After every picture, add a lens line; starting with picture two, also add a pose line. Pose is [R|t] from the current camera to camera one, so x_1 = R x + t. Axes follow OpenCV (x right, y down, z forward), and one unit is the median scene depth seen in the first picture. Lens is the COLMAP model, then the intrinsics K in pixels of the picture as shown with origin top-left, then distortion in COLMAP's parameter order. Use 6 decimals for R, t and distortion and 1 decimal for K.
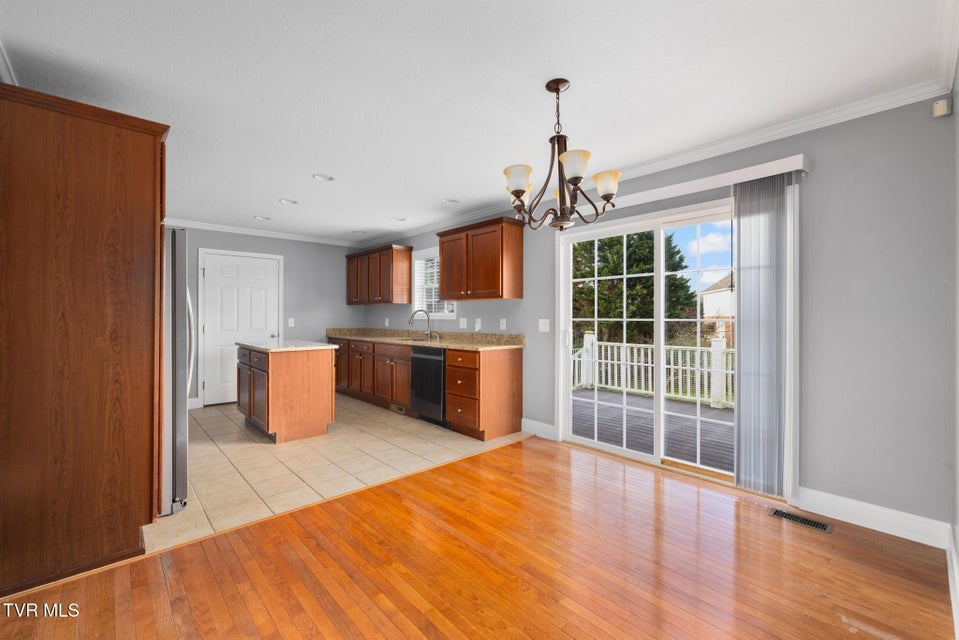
lens RADIAL K [[404.7, 0, 479.5], [0, 404.7, 320.0], [0, 0, 1]] dist [0.001440, 0.000305]
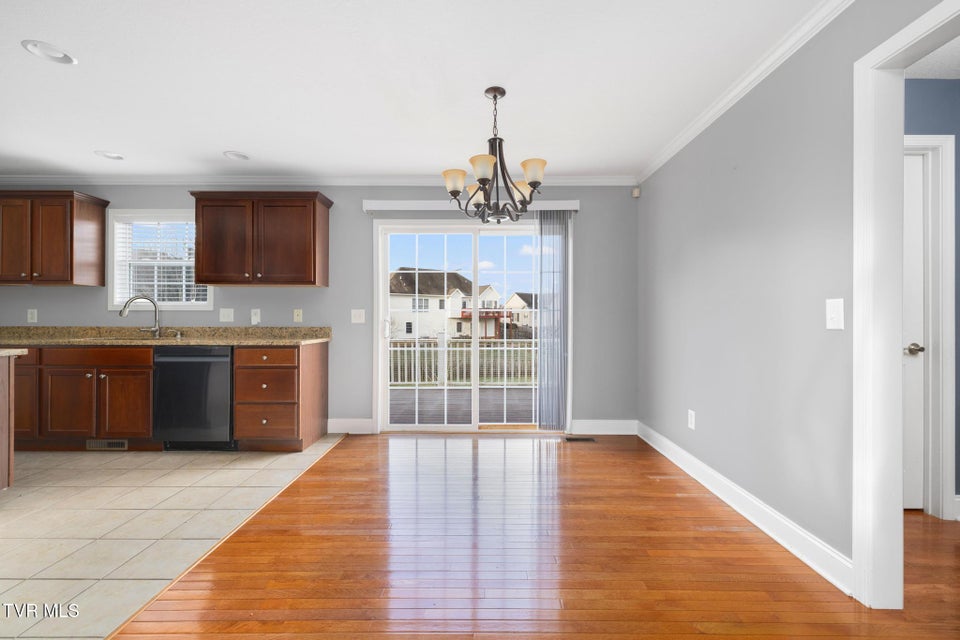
lens RADIAL K [[406.4, 0, 480.1], [0, 406.4, 322.8], [0, 0, 1]] dist [-0.003009, -0.000041]
pose [[0.680022, -0.006464, 0.733163, -0.356736], [0.003304, 0.999978, 0.005753, 0.025647], [-0.733184, -0.001489, 0.680028, 0.145429]]
